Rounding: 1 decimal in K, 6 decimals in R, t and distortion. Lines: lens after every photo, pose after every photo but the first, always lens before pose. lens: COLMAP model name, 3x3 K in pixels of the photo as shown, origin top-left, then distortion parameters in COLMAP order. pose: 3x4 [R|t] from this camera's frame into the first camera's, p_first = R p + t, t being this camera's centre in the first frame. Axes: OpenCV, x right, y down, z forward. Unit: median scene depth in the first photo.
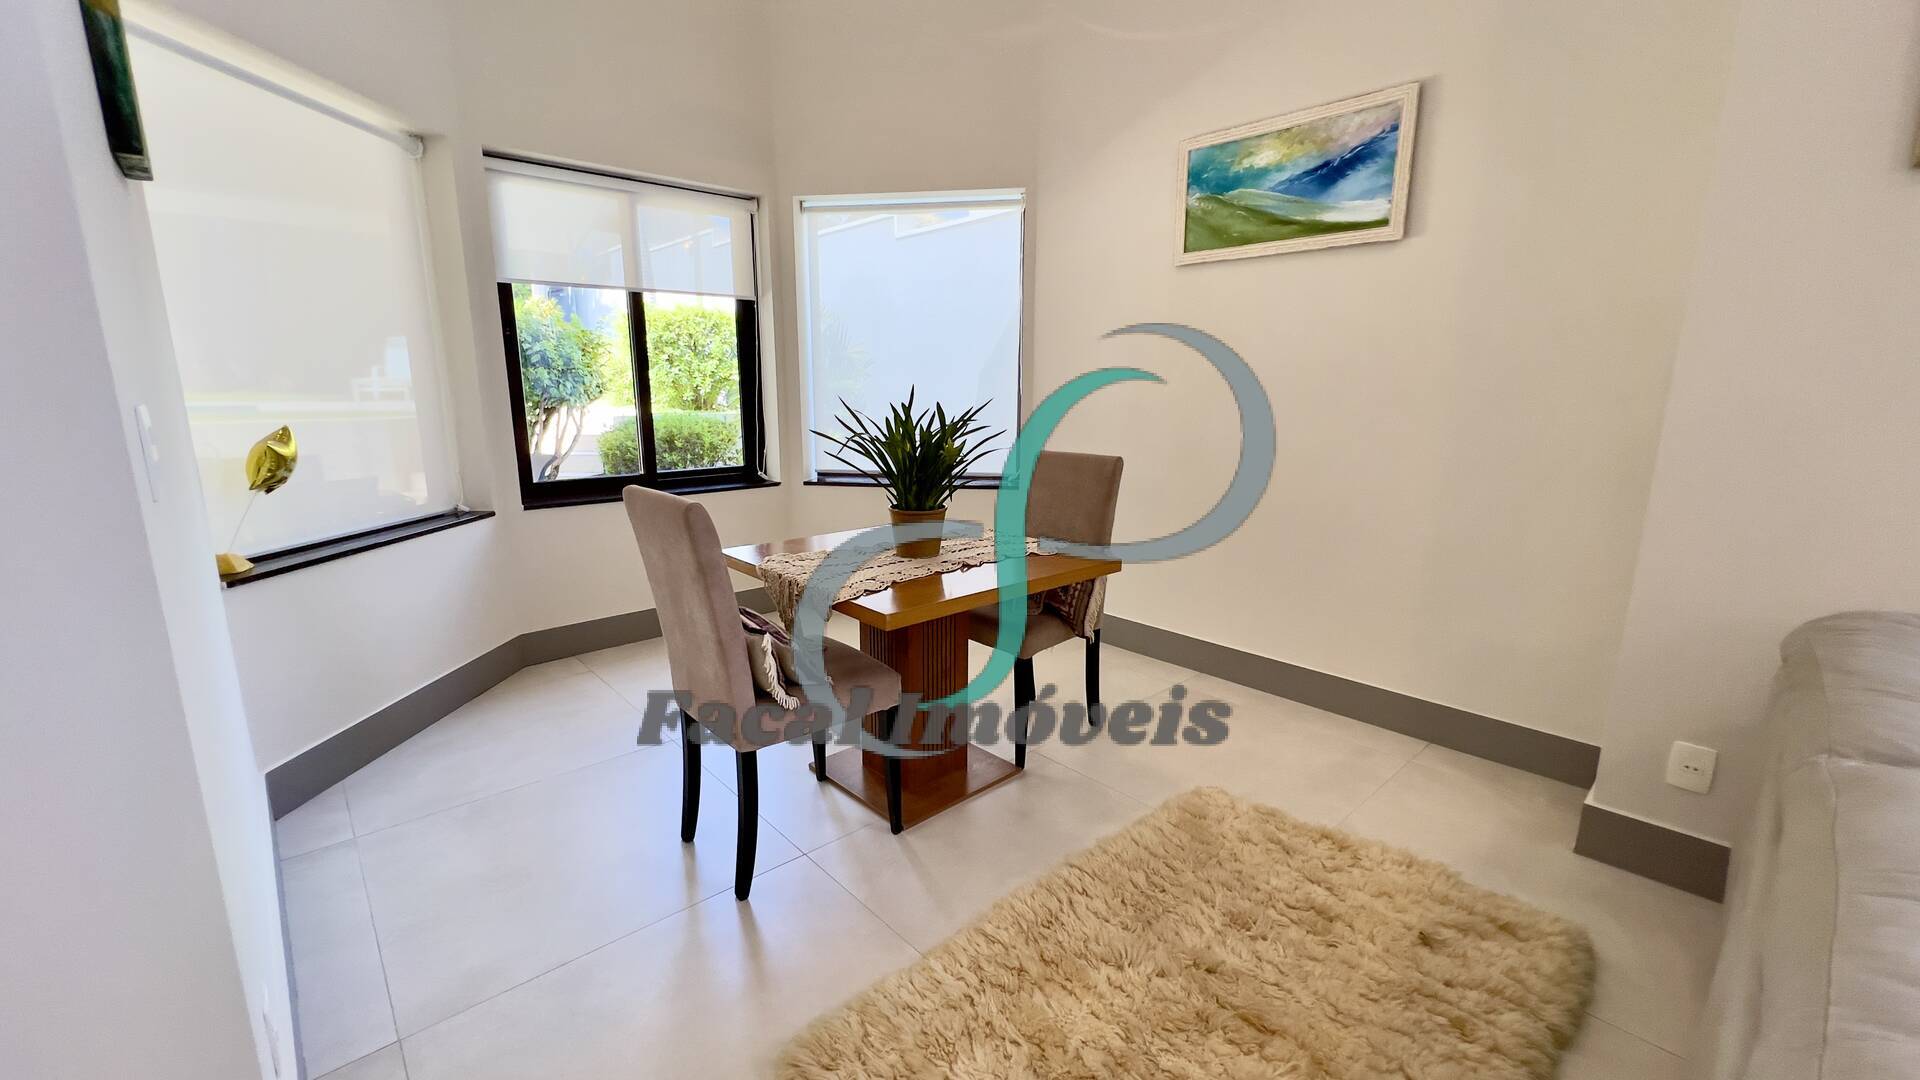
lens RADIAL K [[791.5, 0, 957.9], [0, 791.5, 542.8], [0, 0, 1]] dist [-0.001637, 0.000163]
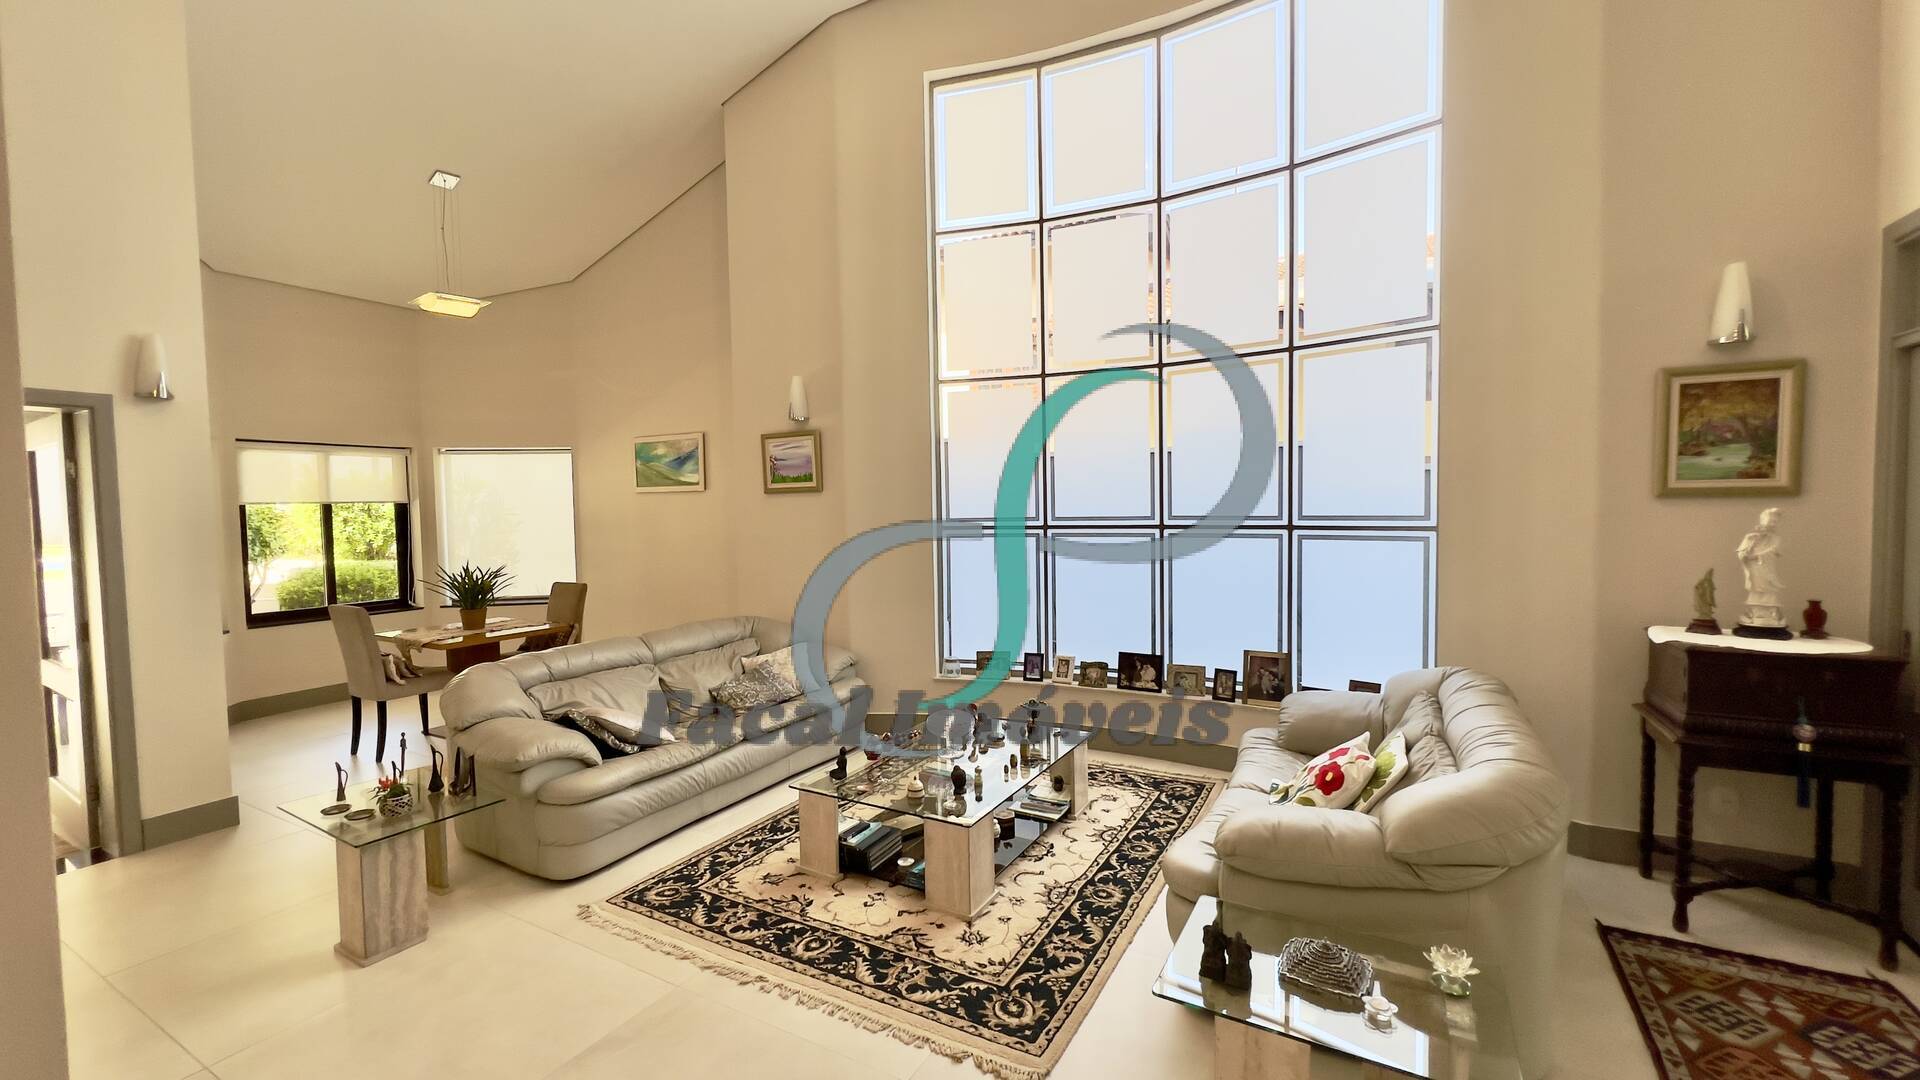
lens RADIAL K [[791.5, 0, 960.9], [0, 791.5, 541.5], [0, 0, 1]] dist [-0.001637, 0.000163]
pose [[0.947705, -0.030720, 0.317667, 0.387848], [0.079985, 0.986453, -0.143226, 0.140149], [-0.308963, 0.161145, 0.937323, -1.126966]]
